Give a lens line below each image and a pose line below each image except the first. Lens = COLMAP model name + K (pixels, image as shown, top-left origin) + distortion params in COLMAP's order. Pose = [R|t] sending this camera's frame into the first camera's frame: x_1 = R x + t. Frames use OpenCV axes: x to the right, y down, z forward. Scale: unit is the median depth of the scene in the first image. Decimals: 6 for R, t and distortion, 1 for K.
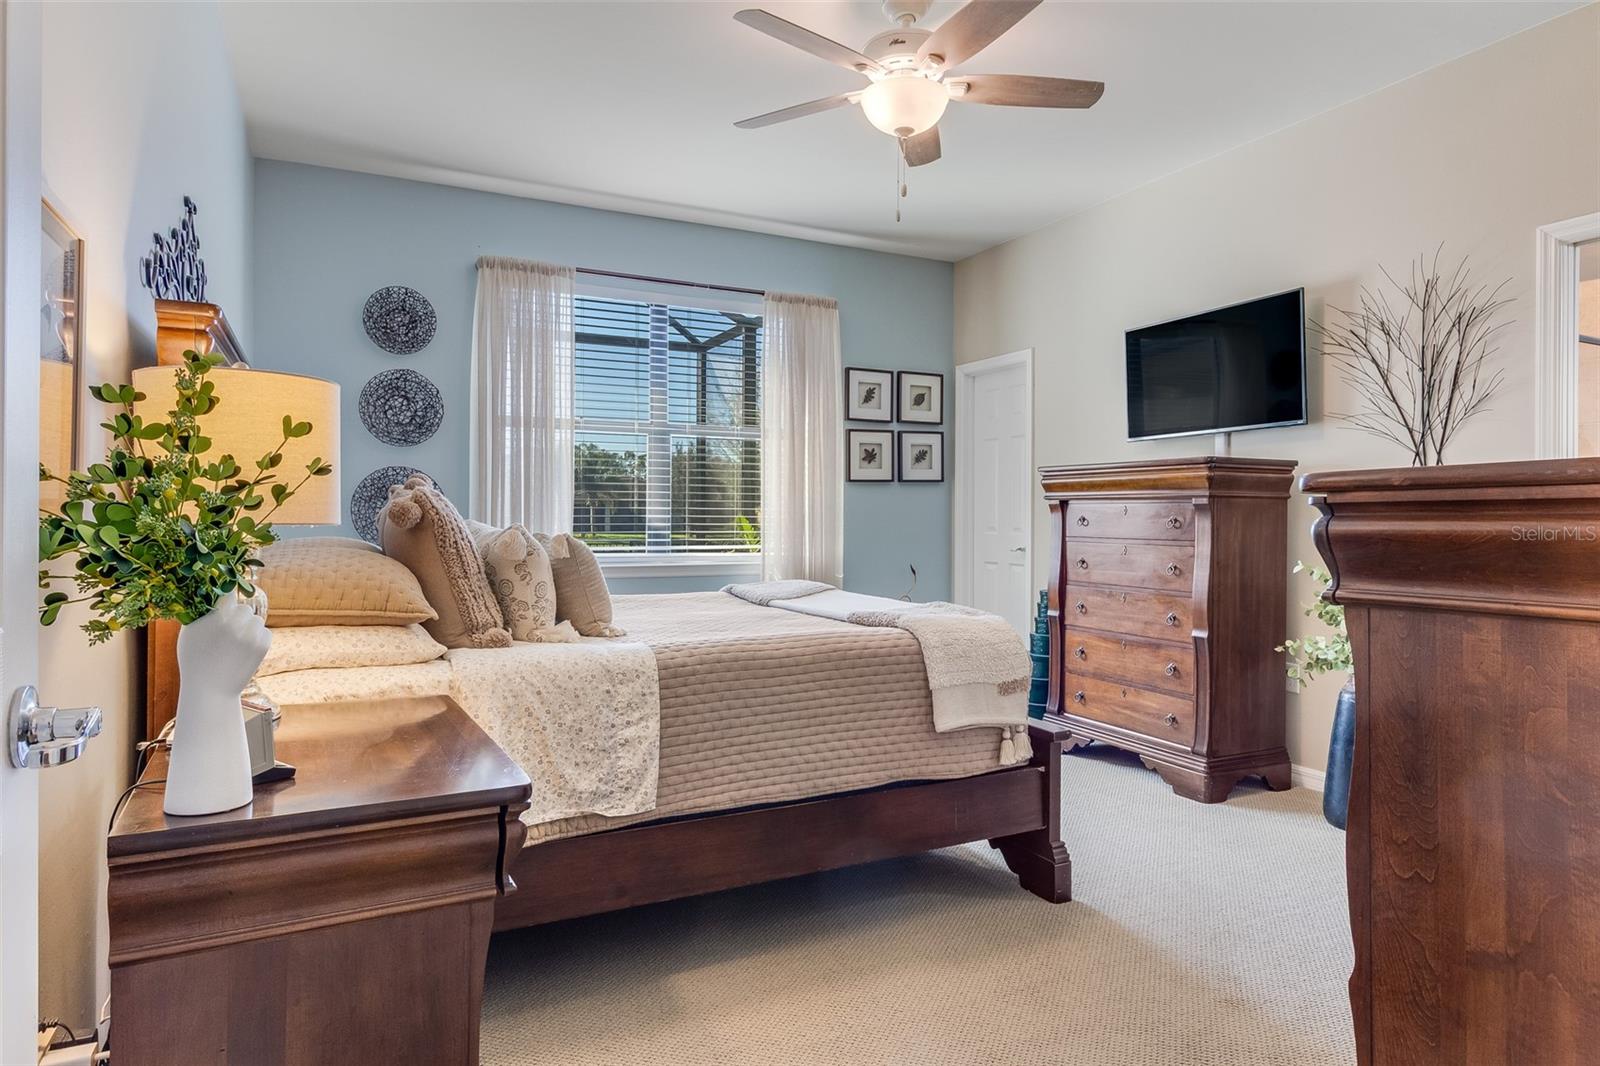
lens RADIAL K [[929.0, 0, 801.4], [0, 929.0, 517.8], [0, 0, 1]] dist [0.008738, -0.001444]
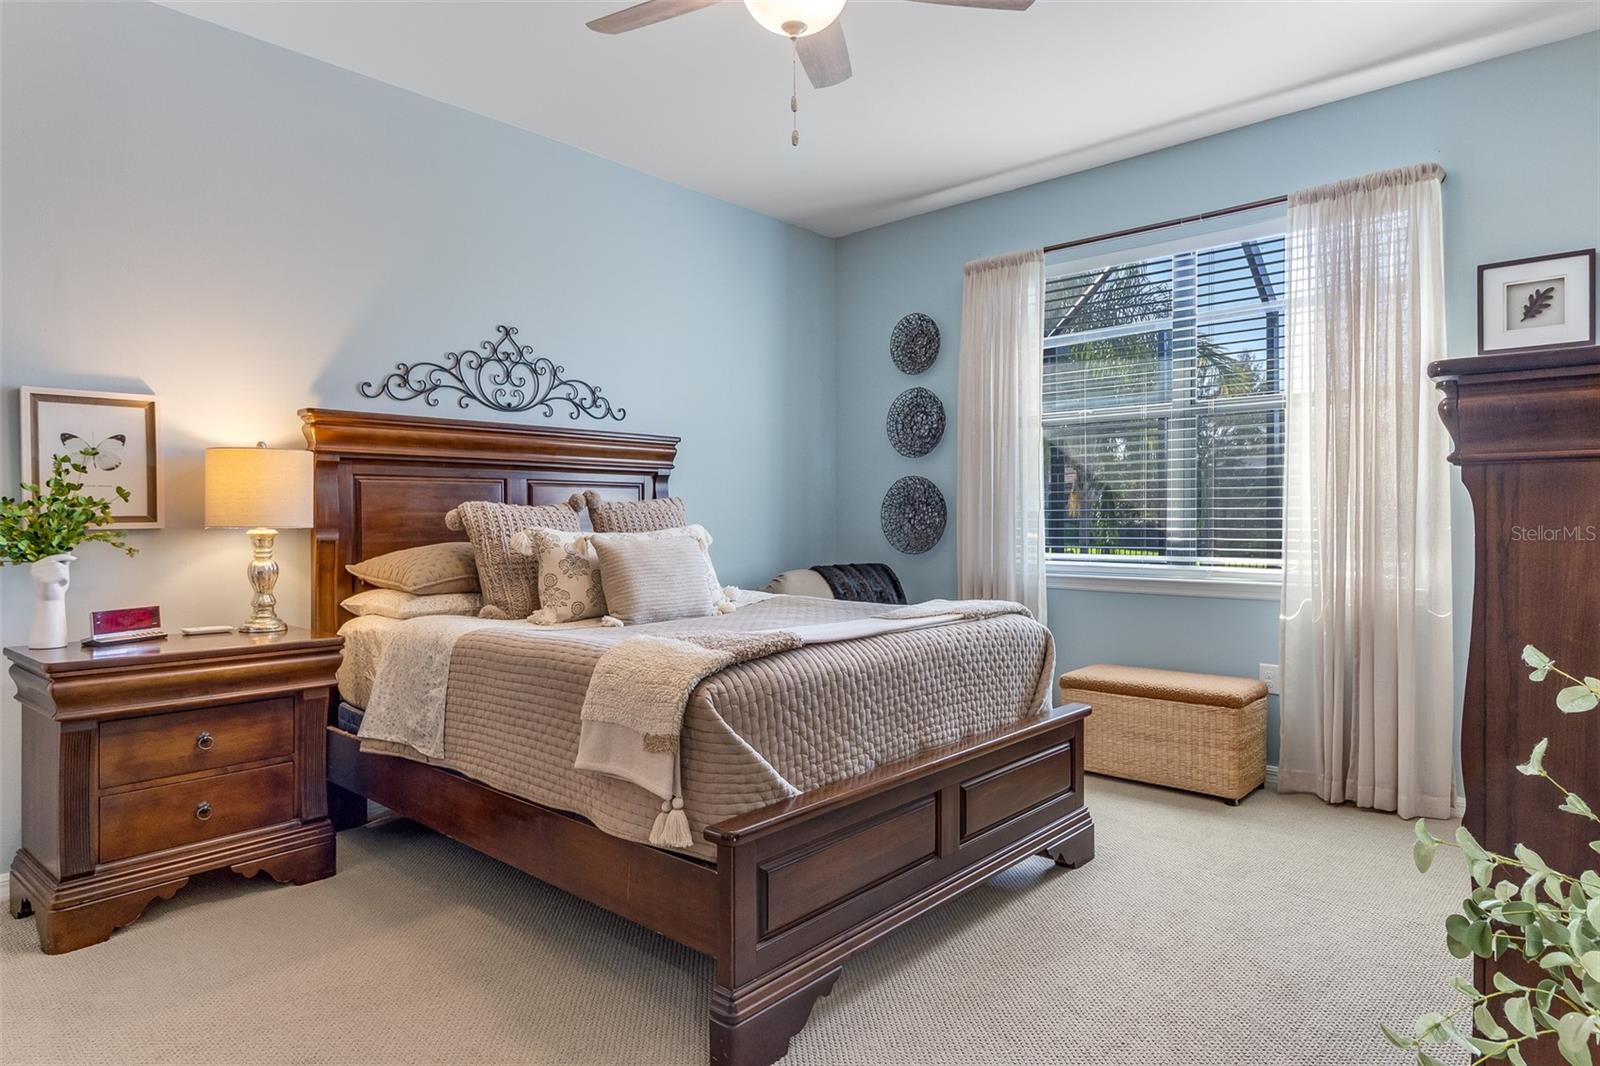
lens RADIAL K [[929.0, 0, 801.4], [0, 929.0, 517.8], [0, 0, 1]] dist [0.008738, -0.001444]
pose [[0.363883, -0.005792, -0.931427, 0.543695], [0.003314, 0.999982, -0.004924, 0.000376], [0.931439, -0.001295, 0.363895, 0.462446]]
